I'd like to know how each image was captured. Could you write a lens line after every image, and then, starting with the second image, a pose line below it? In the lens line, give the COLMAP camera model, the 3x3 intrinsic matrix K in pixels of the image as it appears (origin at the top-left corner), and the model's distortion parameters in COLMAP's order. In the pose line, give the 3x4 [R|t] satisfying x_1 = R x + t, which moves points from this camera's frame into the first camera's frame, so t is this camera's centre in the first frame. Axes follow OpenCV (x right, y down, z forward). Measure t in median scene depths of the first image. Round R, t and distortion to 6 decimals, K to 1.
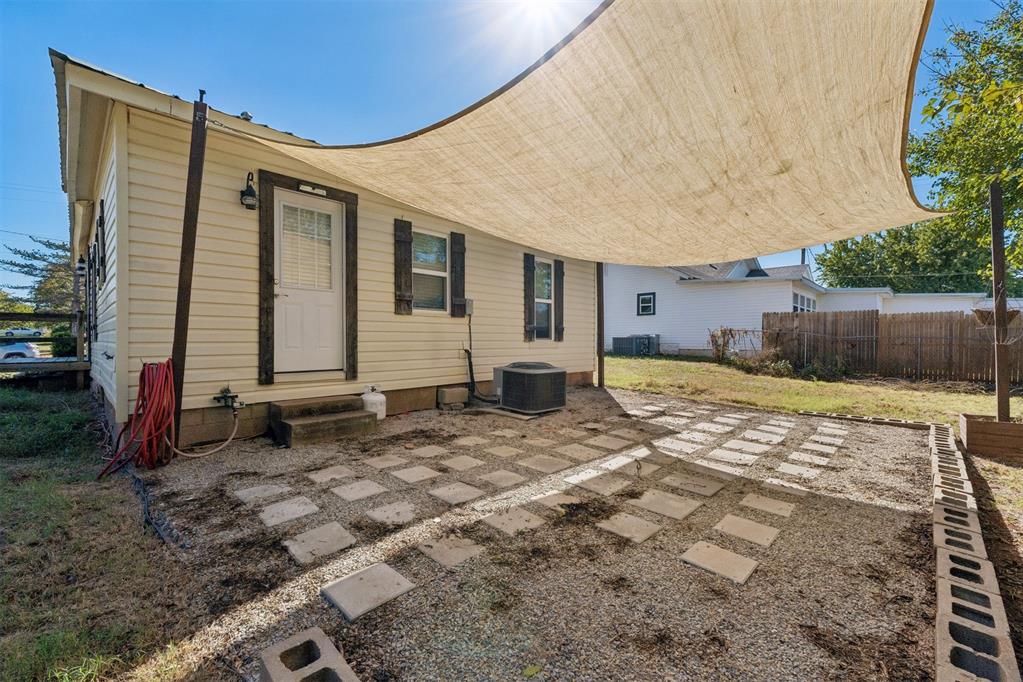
lens RADIAL K [[431.6, 0, 520.1], [0, 431.6, 337.9], [0, 0, 1]] dist [0.005291, -0.000033]
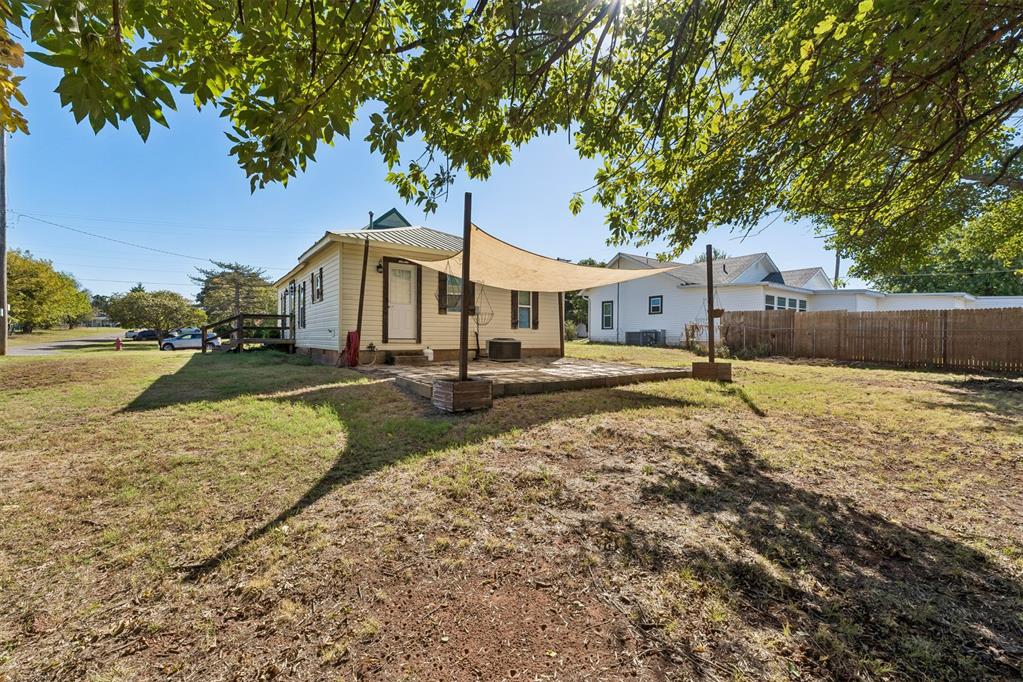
lens RADIAL K [[431.6, 0, 512.8], [0, 431.6, 335.8], [0, 0, 1]] dist [0.005291, -0.000033]
pose [[0.982536, 0.003981, -0.186029, 0.449836], [-0.004669, 0.999984, -0.003260, 0.055129], [0.186013, 0.004071, 0.982539, -0.987855]]
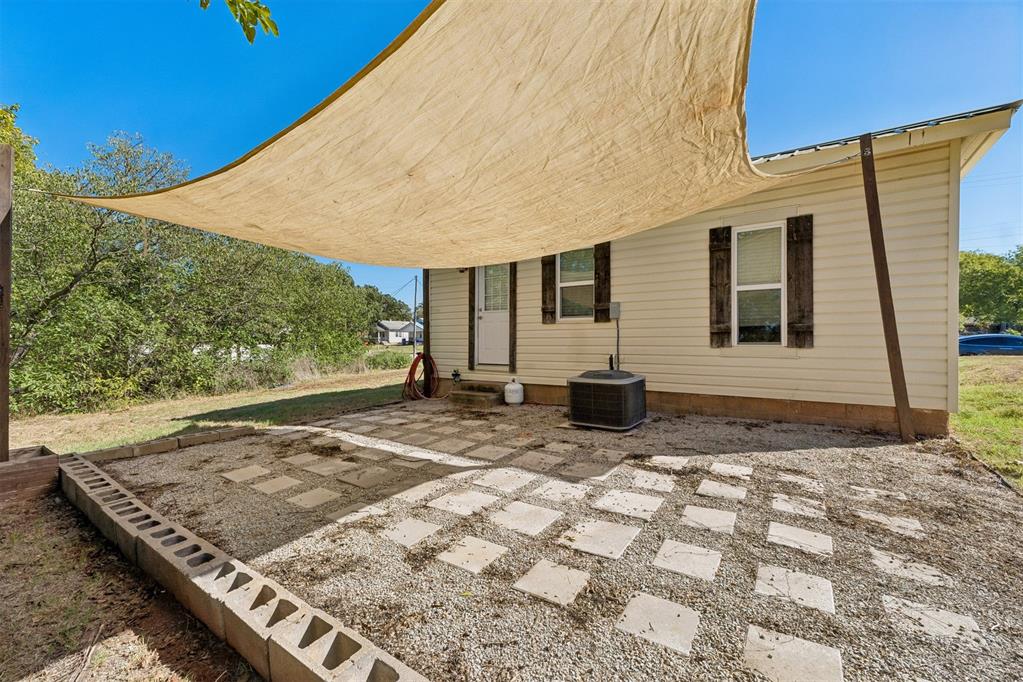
lens RADIAL K [[431.6, 0, 495.8], [0, 431.6, 340.3], [0, 0, 1]] dist [0.005291, -0.000033]
pose [[0.122793, -0.004026, -0.992424, 0.883551], [0.003745, 0.999987, -0.003593, -0.003325], [0.992425, -0.003276, 0.122806, 0.681841]]
